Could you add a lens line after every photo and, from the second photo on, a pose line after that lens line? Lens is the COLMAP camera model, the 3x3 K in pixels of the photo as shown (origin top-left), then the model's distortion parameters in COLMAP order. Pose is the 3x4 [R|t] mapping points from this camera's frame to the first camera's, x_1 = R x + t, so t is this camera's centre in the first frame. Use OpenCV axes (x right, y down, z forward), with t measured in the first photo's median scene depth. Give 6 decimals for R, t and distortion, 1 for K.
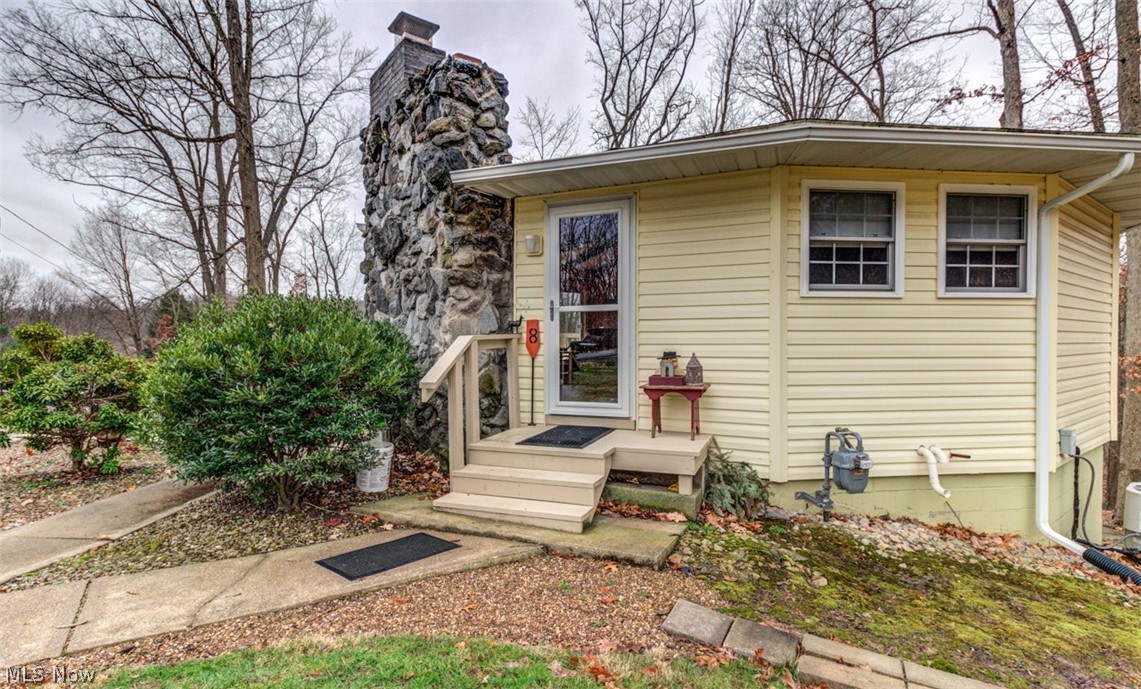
lens RADIAL K [[539.8, 0, 570.5], [0, 539.8, 344.5], [0, 0, 1]] dist [0.000380, -0.000050]
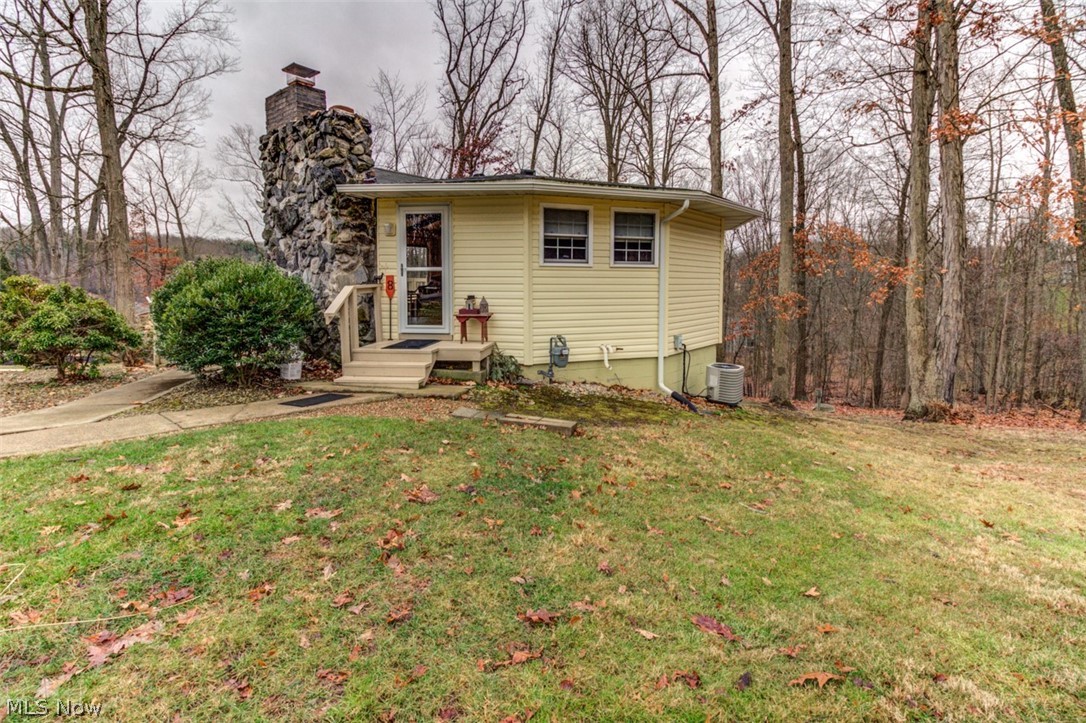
lens RADIAL K [[538.8, 0, 539.0], [0, 538.8, 318.5], [0, 0, 1]] dist [0.016673, -0.013925]
pose [[0.978984, -0.010066, 0.203690, 0.037599], [-0.003235, 0.997889, 0.064865, -0.023246], [-0.203913, -0.064160, 0.976884, -0.693207]]
